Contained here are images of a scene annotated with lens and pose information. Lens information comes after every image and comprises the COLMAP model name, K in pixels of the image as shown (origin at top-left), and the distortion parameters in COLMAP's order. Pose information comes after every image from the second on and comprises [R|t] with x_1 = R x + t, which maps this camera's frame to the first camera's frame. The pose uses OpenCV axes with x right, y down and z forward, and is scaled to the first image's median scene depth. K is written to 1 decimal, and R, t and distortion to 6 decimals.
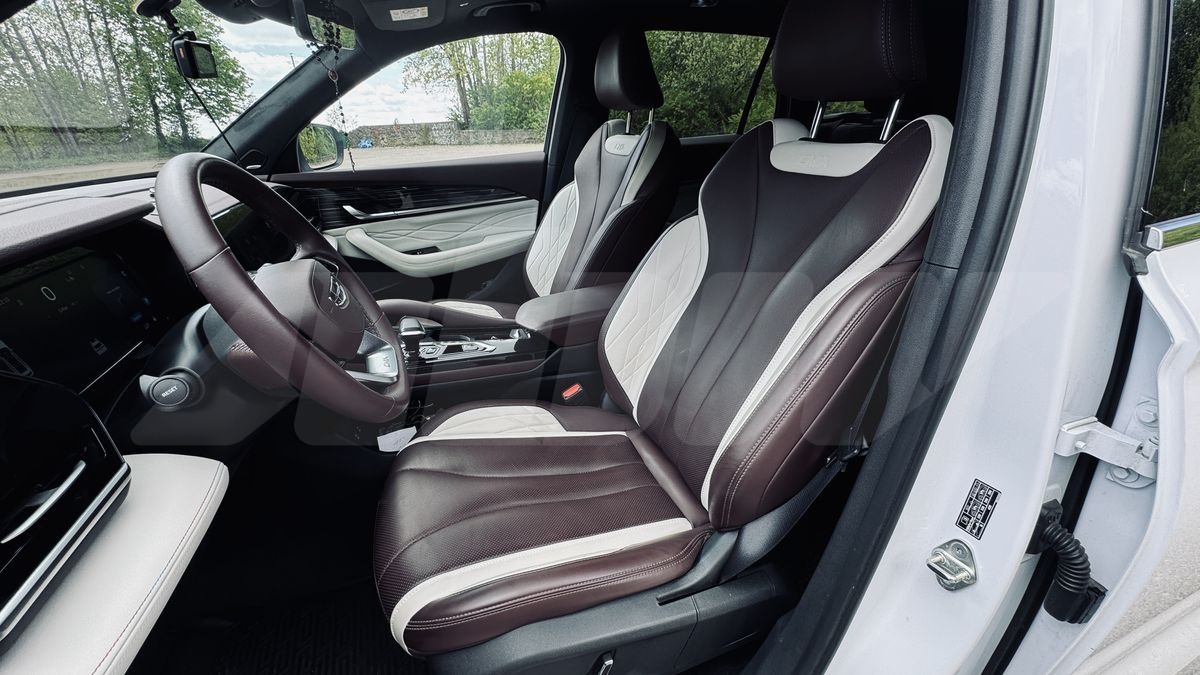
lens RADIAL K [[499.6, 0, 600.0], [0, 499.6, 337.5], [0, 0, 1]] dist [-0.001236, -0.000247]
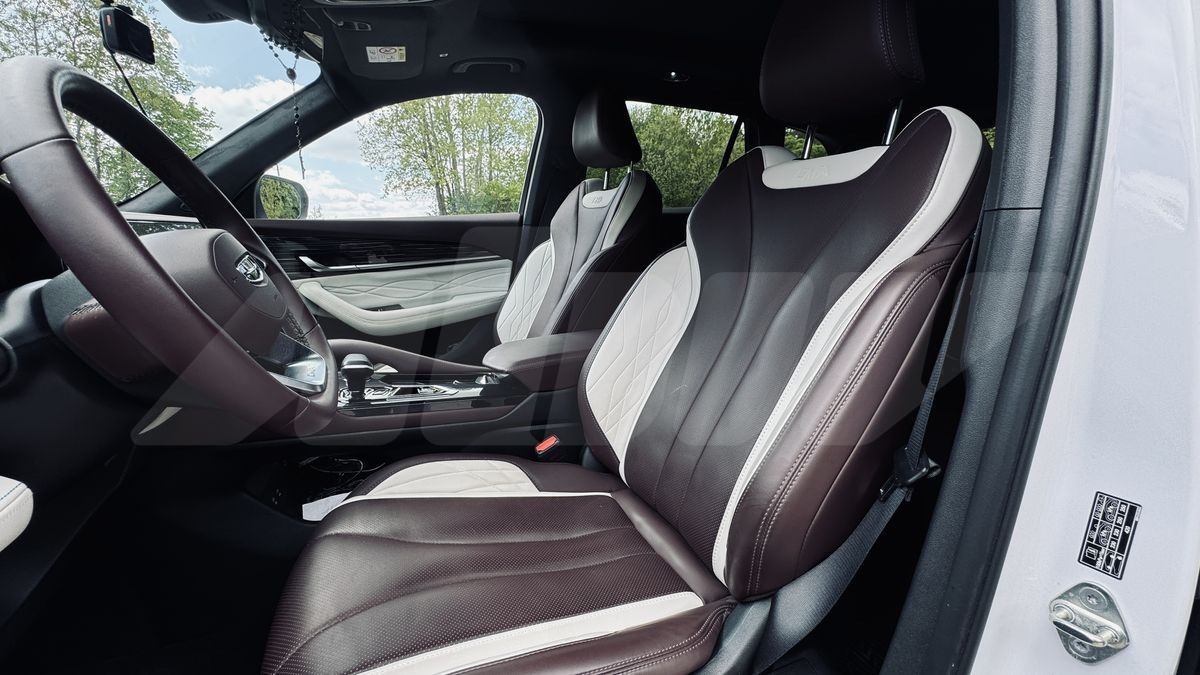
lens RADIAL K [[493.5, 0, 600.0], [0, 493.5, 337.5], [0, 0, 1]] dist [-0.001125, -0.000163]
pose [[0.998079, 0.004494, 0.061793, -0.019102], [0.008237, 0.978886, -0.204239, 0.102727], [-0.061407, 0.204356, 0.976969, 0.141370]]
